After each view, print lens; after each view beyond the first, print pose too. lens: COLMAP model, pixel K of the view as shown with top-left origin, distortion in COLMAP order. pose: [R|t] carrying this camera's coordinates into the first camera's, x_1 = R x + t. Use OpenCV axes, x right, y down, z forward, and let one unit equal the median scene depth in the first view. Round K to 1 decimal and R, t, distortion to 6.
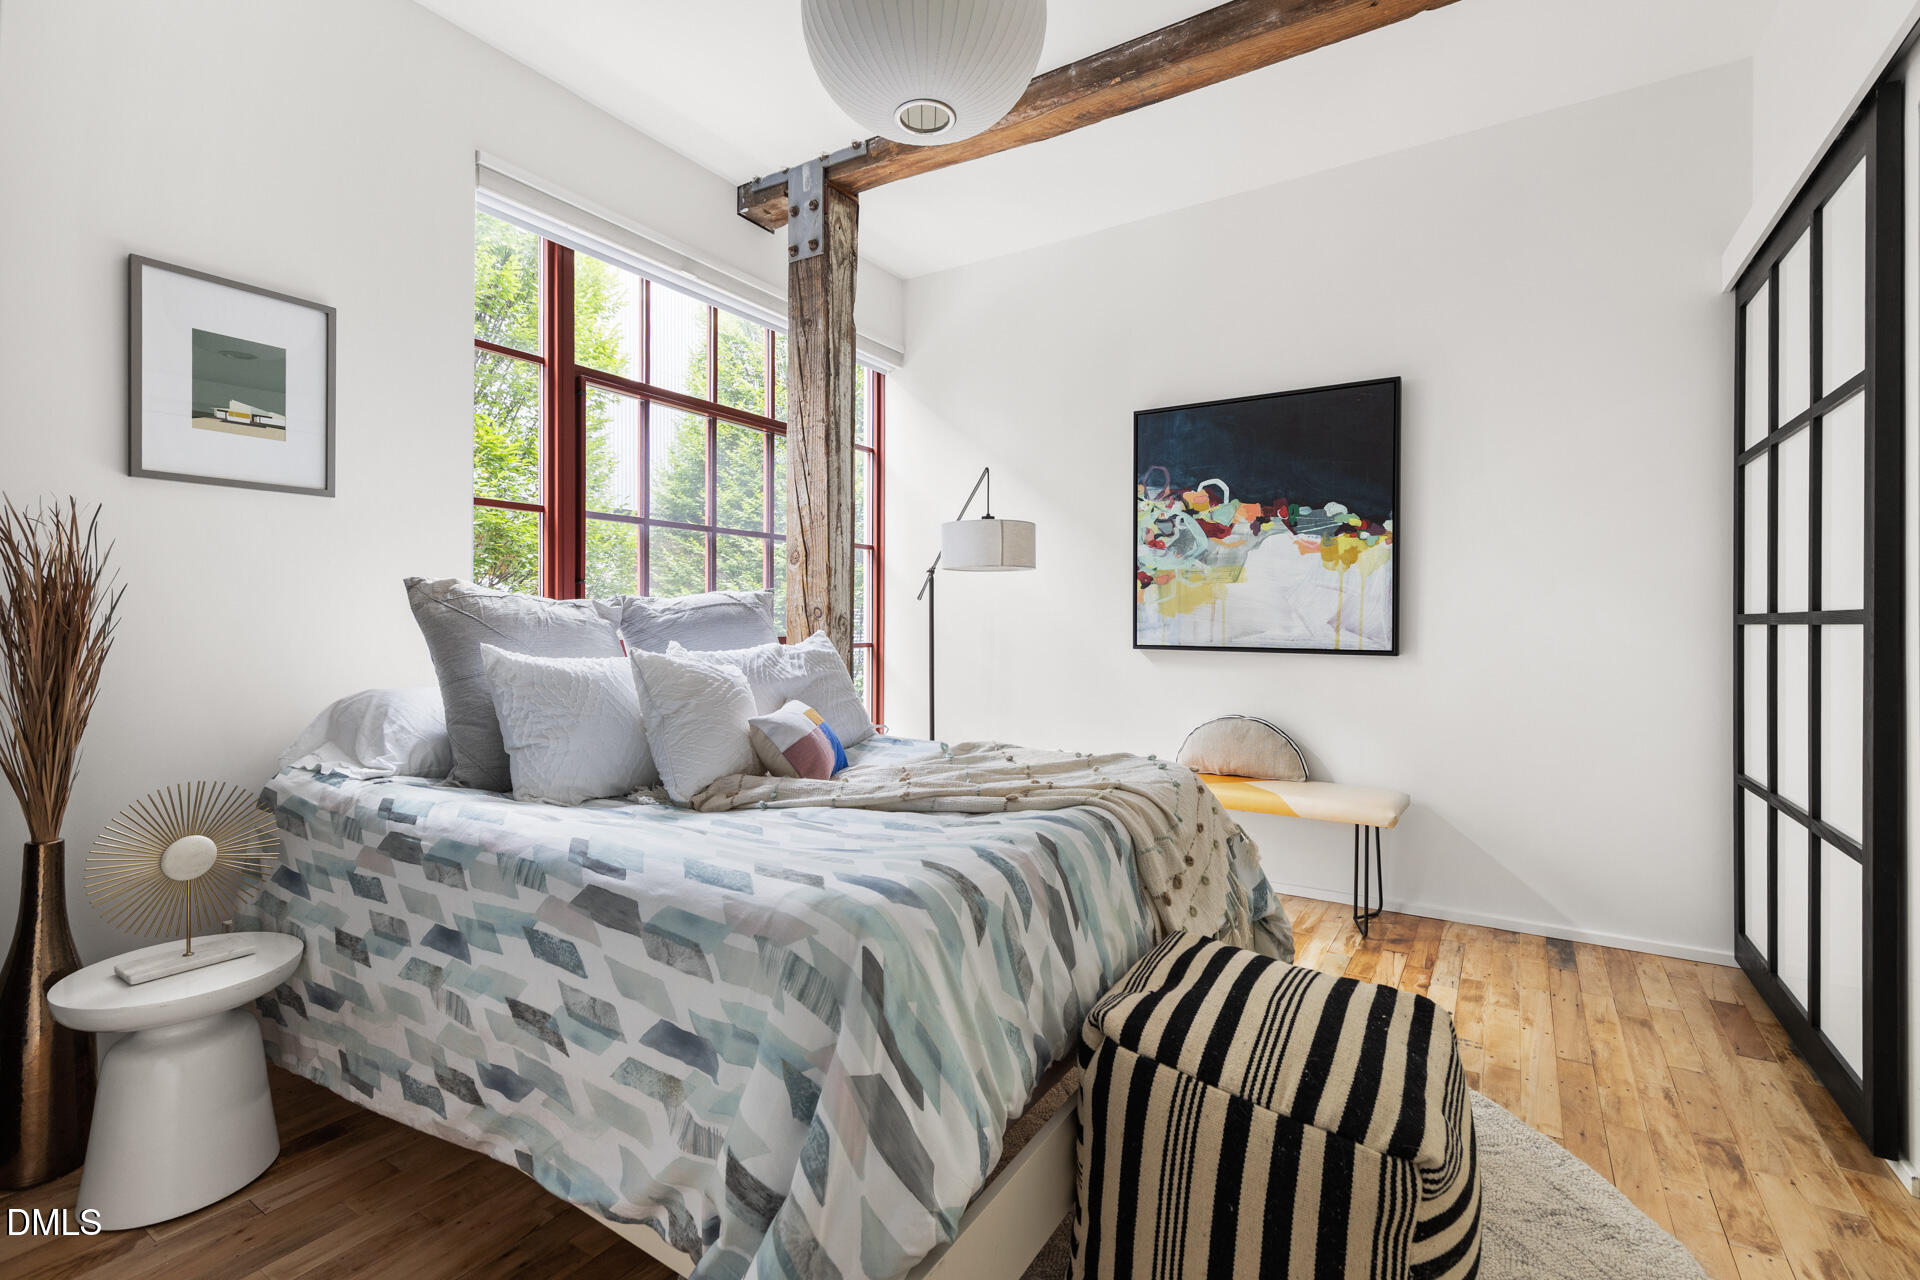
lens RADIAL K [[873.8, 0, 955.5], [0, 873.8, 623.4], [0, 0, 1]] dist [0.007236, 0.000000]
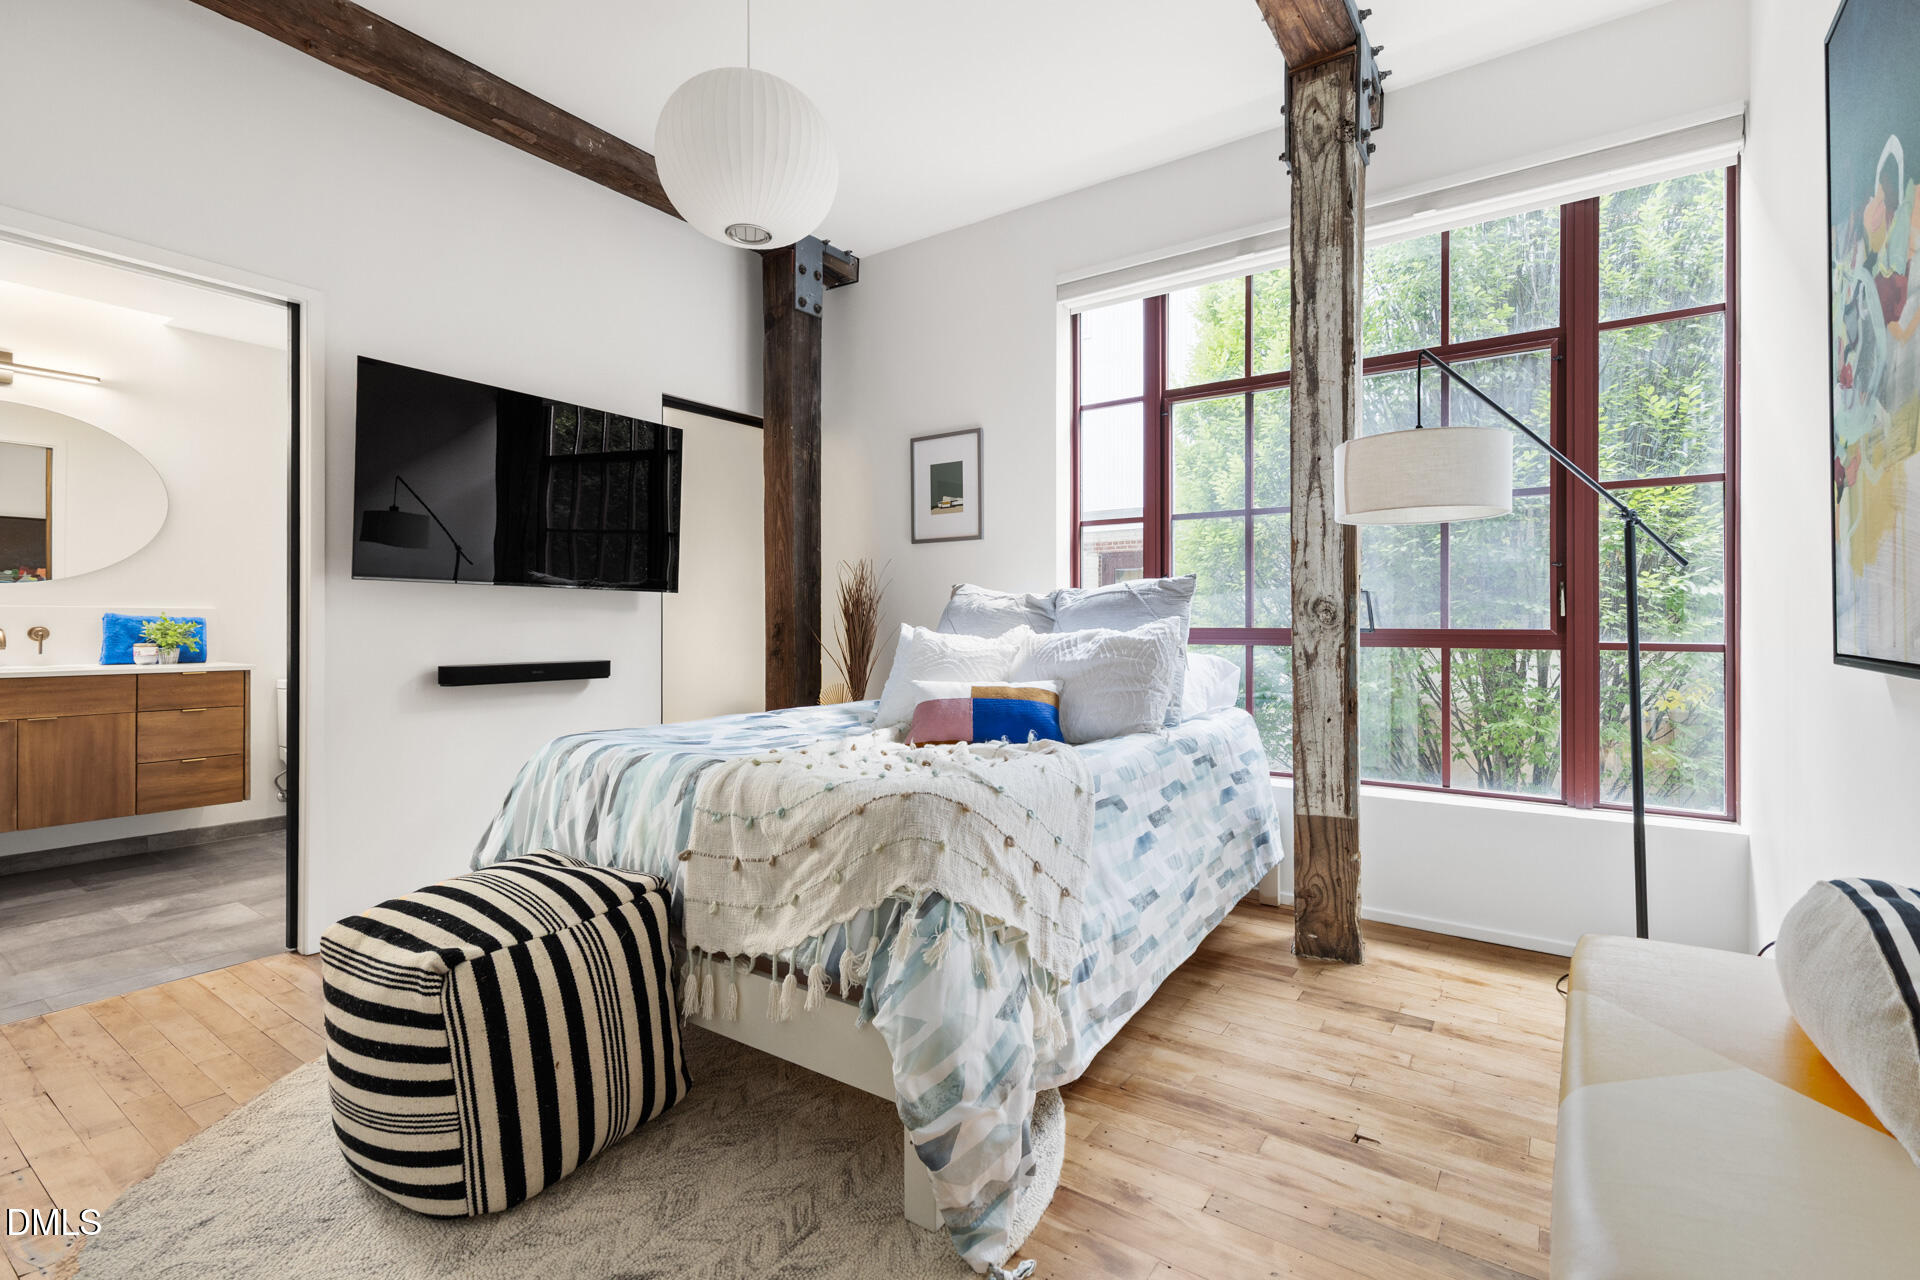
lens RADIAL K [[873.8, 0, 955.5], [0, 873.8, 623.4], [0, 0, 1]] dist [0.007236, 0.000000]
pose [[-0.048800, -0.004958, -0.998796, 0.979723], [-0.006588, 0.999968, -0.004642, 0.026367], [0.998787, 0.006353, -0.048831, 1.039340]]
